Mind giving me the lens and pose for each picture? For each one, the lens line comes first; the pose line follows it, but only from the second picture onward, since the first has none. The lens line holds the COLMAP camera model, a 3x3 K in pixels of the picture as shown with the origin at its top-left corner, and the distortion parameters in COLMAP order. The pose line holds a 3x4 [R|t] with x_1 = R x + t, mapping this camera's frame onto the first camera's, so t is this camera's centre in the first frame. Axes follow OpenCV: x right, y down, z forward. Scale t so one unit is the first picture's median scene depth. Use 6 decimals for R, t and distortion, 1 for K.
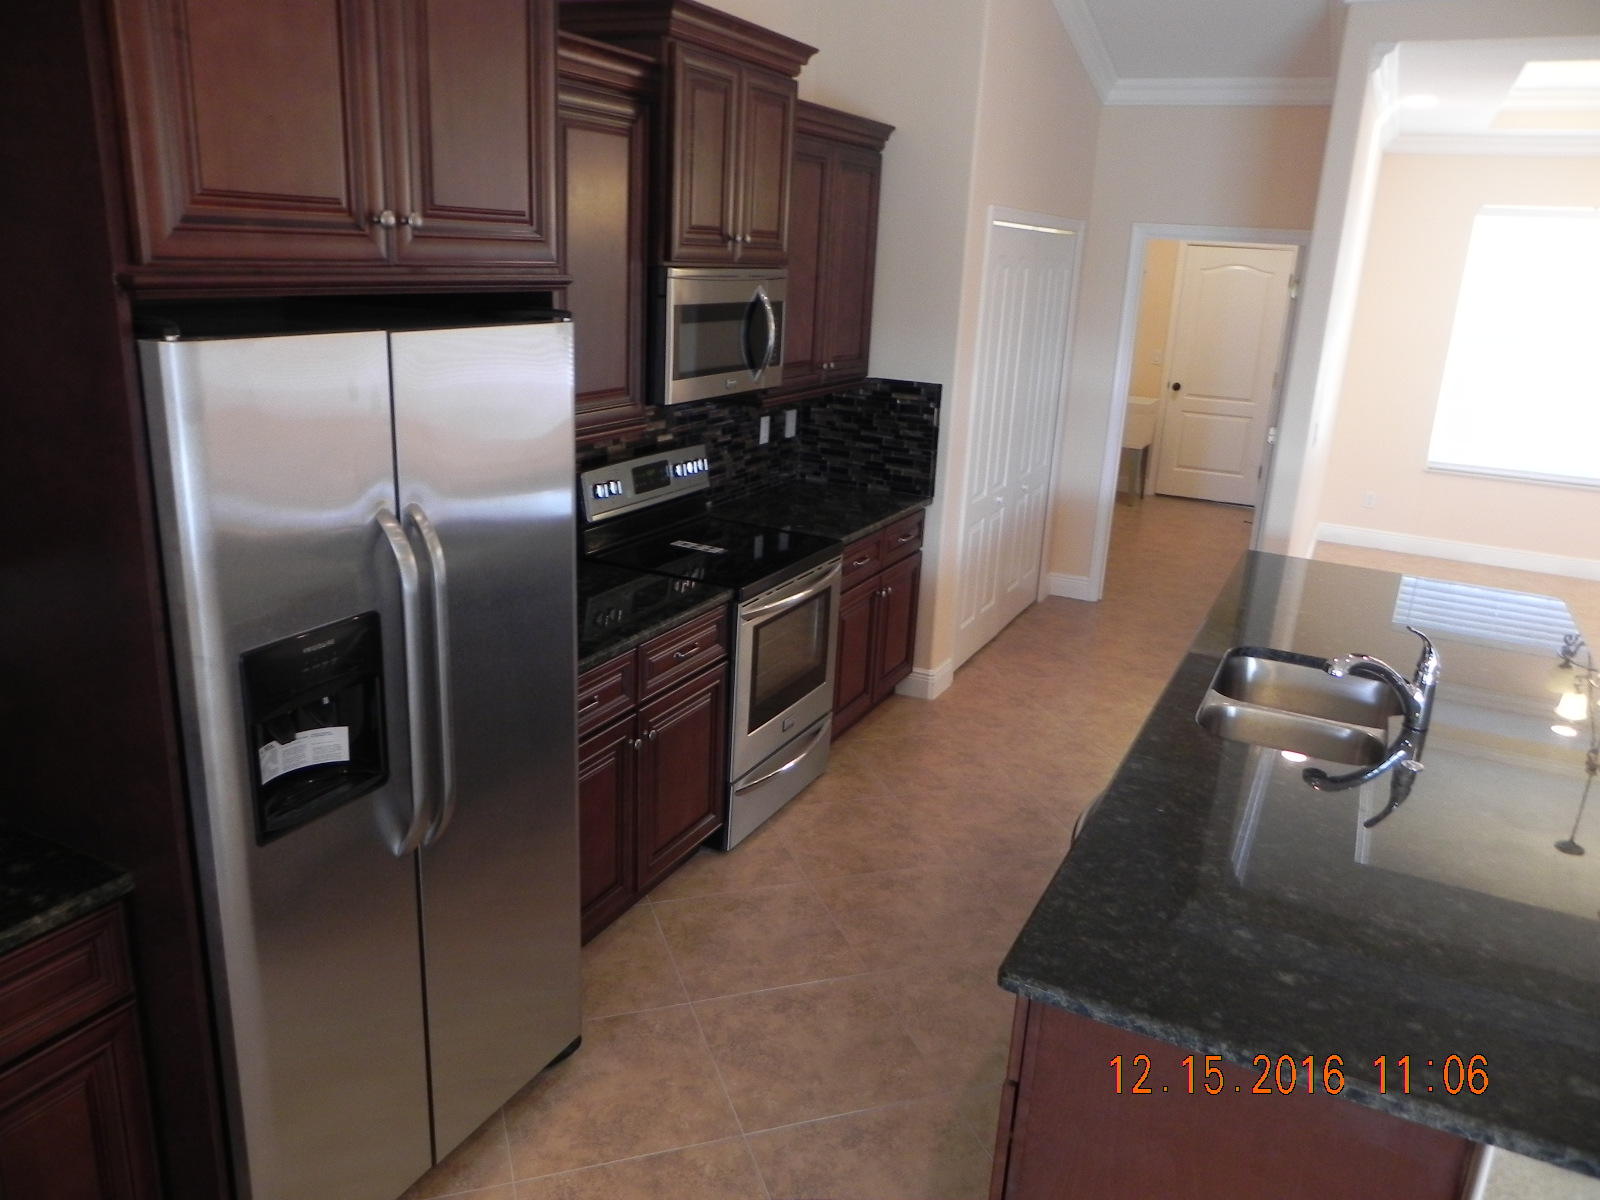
lens RADIAL K [[1181.3, 0, 799.2], [0, 1181.3, 643.0], [0, 0, 1]] dist [-0.024066, 0.014637]
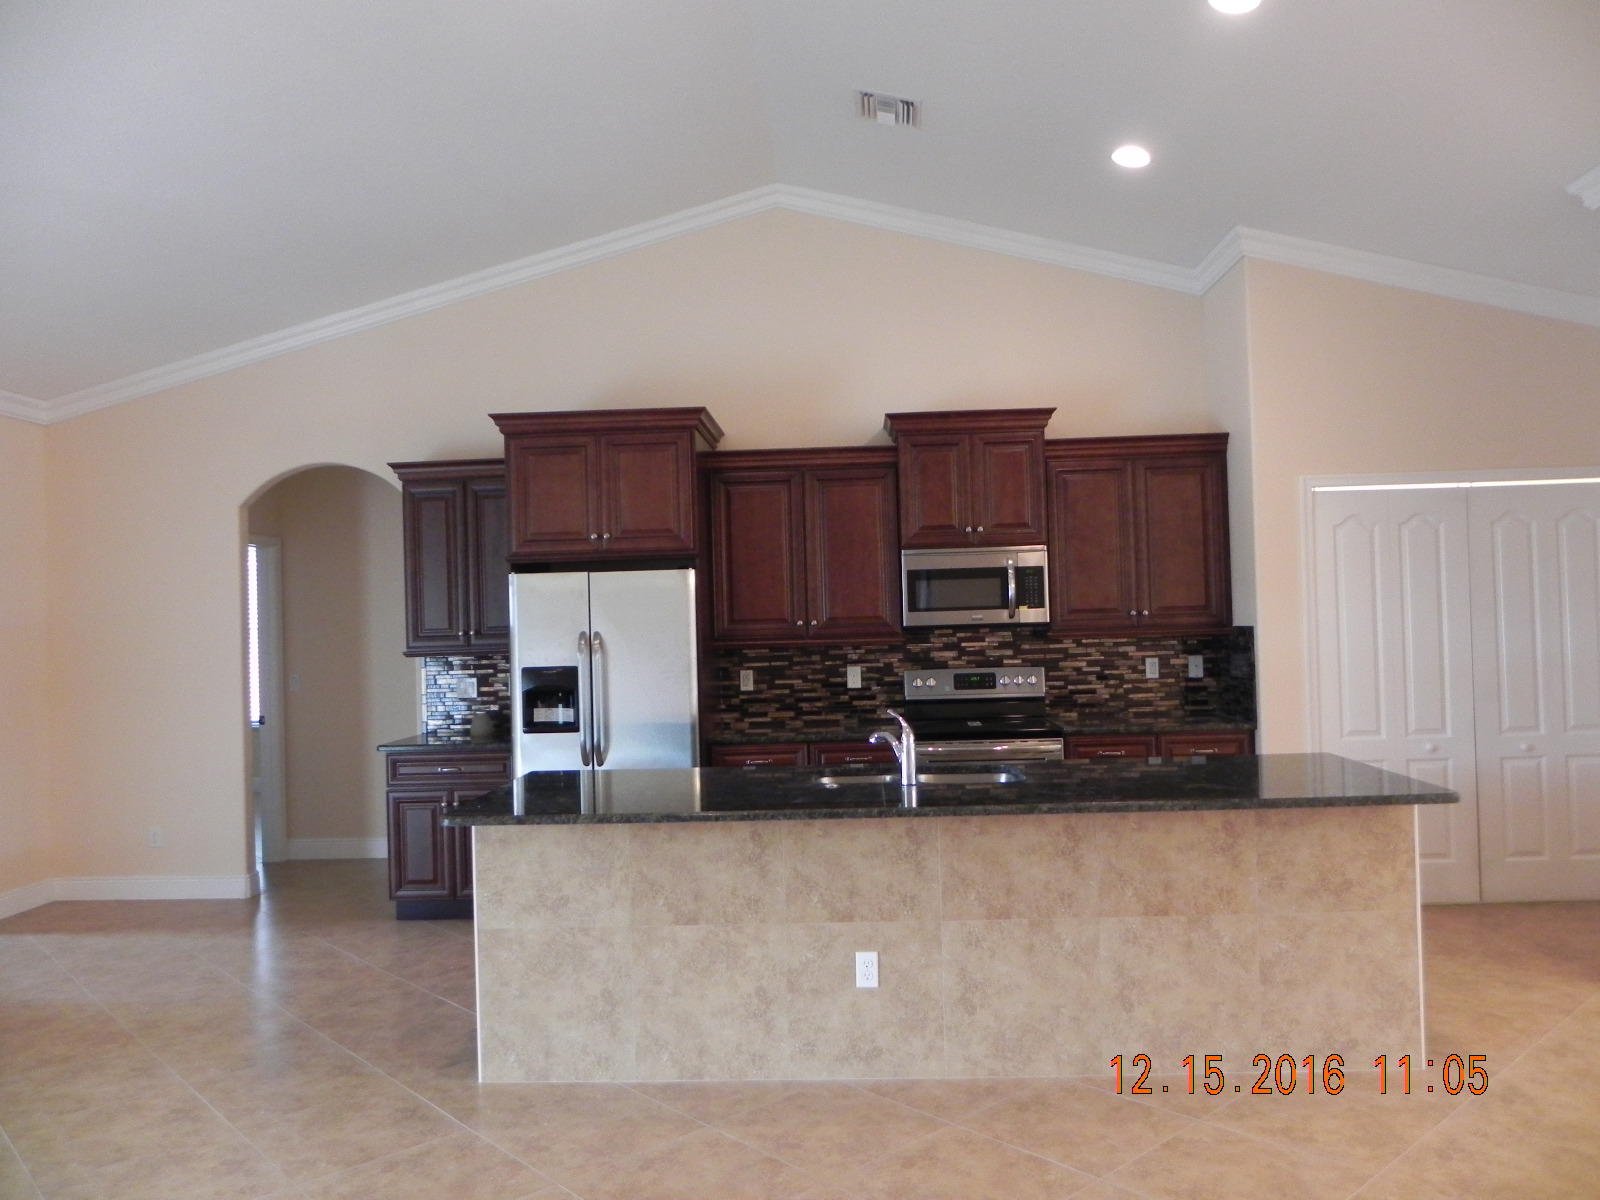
lens RADIAL K [[1181.3, 0, 804.7], [0, 1181.3, 606.2], [0, 0, 1]] dist [-0.024066, 0.014637]
pose [[0.411456, -0.074262, -0.908399, 1.180202], [-0.245935, 0.950659, -0.189112, 0.112018], [0.877622, 0.301219, 0.372891, 0.188175]]
